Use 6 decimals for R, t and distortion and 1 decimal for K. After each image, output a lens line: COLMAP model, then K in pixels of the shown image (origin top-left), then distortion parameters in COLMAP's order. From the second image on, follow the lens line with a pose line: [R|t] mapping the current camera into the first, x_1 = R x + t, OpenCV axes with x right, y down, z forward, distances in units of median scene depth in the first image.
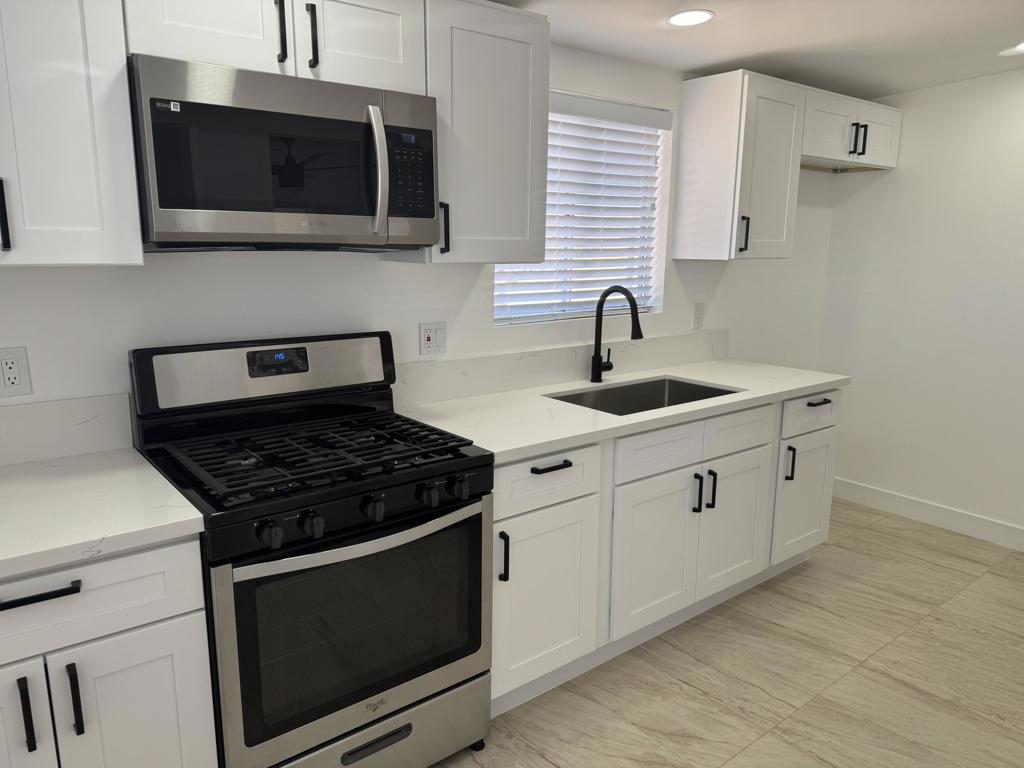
lens RADIAL K [[724.6, 0, 515.5], [0, 724.6, 393.8], [0, 0, 1]] dist [-0.001448, -0.002129]
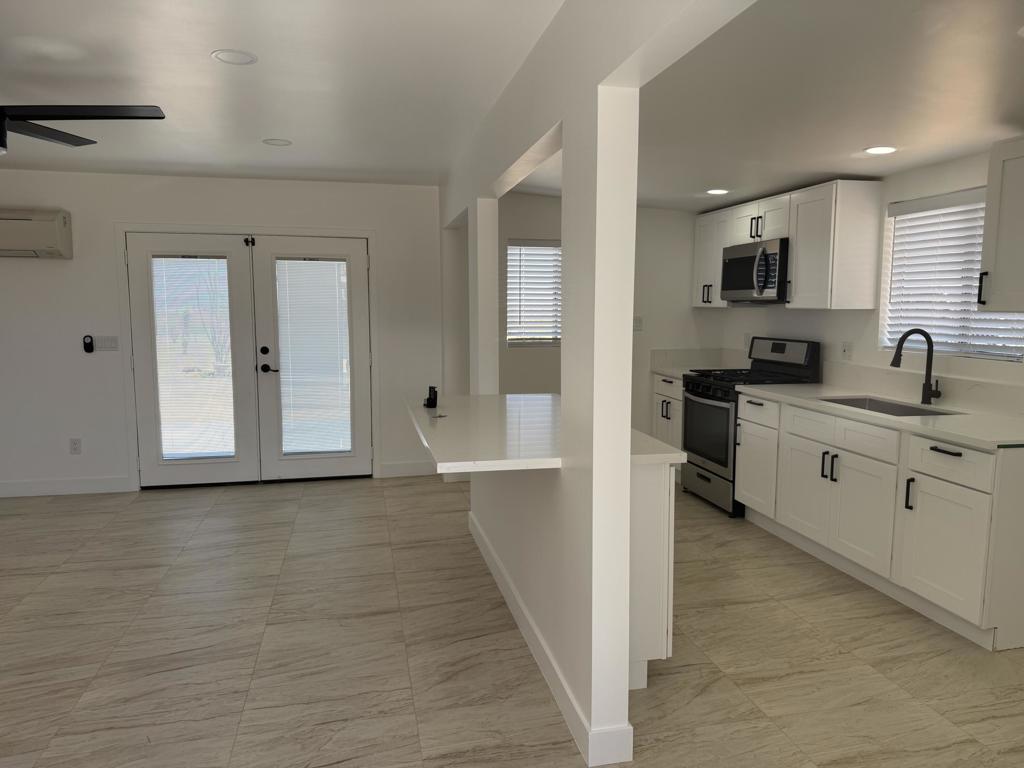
lens RADIAL K [[727.0, 0, 512.0], [0, 727.0, 384.0], [0, 0, 1]] dist [0.067771, -0.086002]
pose [[-0.445202, 0.090474, -0.890848, 1.851738], [-0.190498, 0.962537, 0.192957, -0.186676], [0.874932, 0.255610, -0.411288, 1.009243]]
